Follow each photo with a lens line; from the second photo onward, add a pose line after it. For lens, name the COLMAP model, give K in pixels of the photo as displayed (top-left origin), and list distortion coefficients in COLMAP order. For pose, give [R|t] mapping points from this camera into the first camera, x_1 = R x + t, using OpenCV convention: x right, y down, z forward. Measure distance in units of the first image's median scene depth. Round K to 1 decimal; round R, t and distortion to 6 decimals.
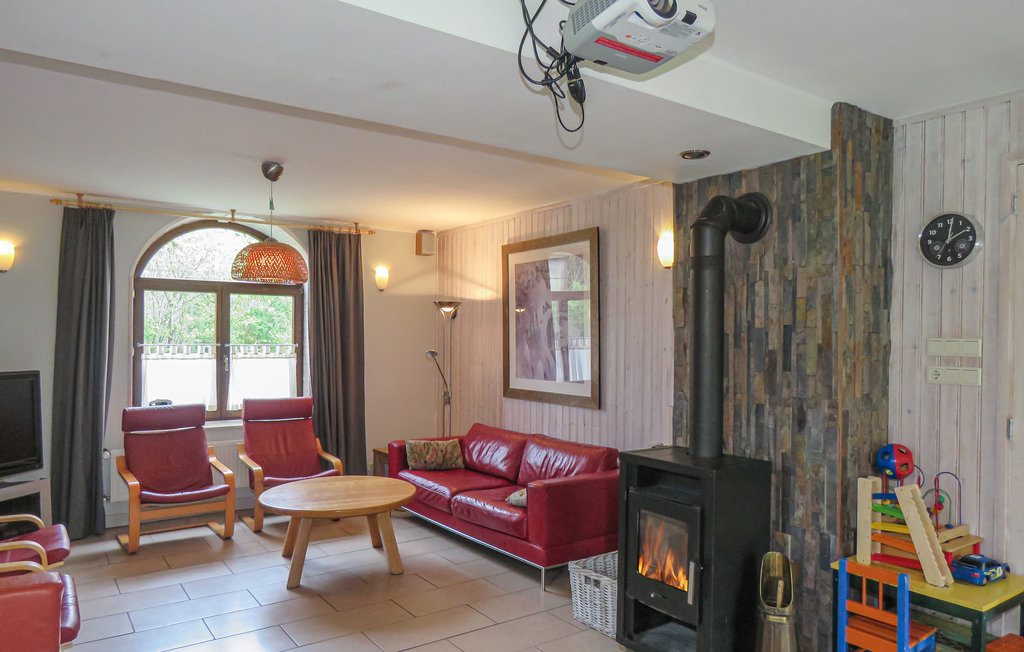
lens RADIAL K [[686.7, 0, 511.6], [0, 686.7, 327.7], [0, 0, 1]] dist [0.000399, -0.004570]
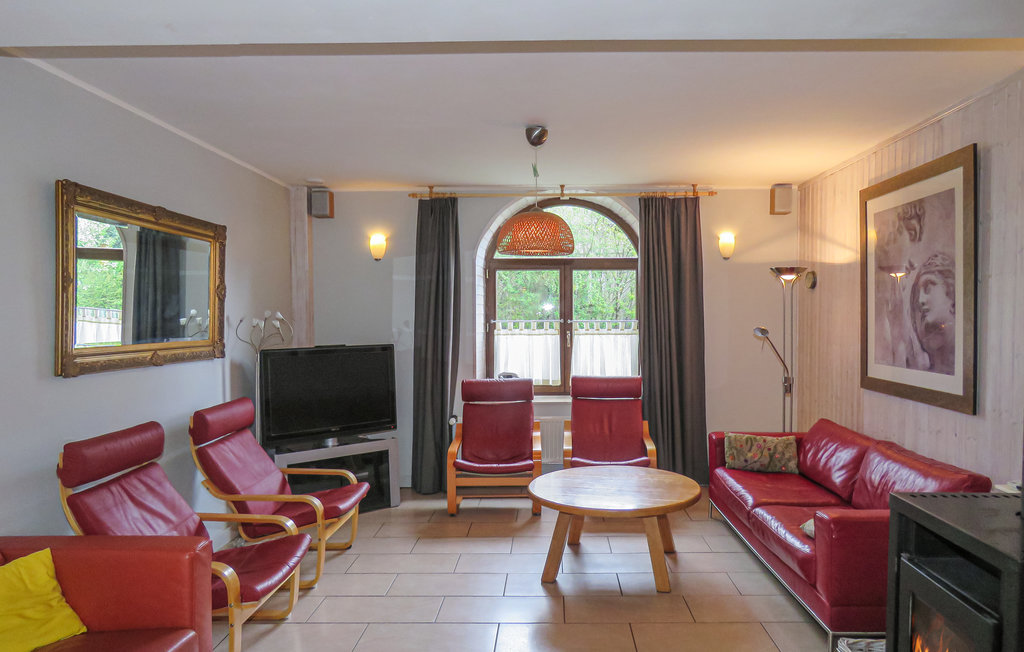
lens RADIAL K [[686.7, 0, 514.9], [0, 686.7, 328.8], [0, 0, 1]] dist [0.000399, -0.004570]
pose [[0.814701, 0.003714, -0.579869, 0.119526], [0.018034, 0.999333, 0.031739, 0.003272], [0.579601, -0.036315, 0.814091, 0.148846]]
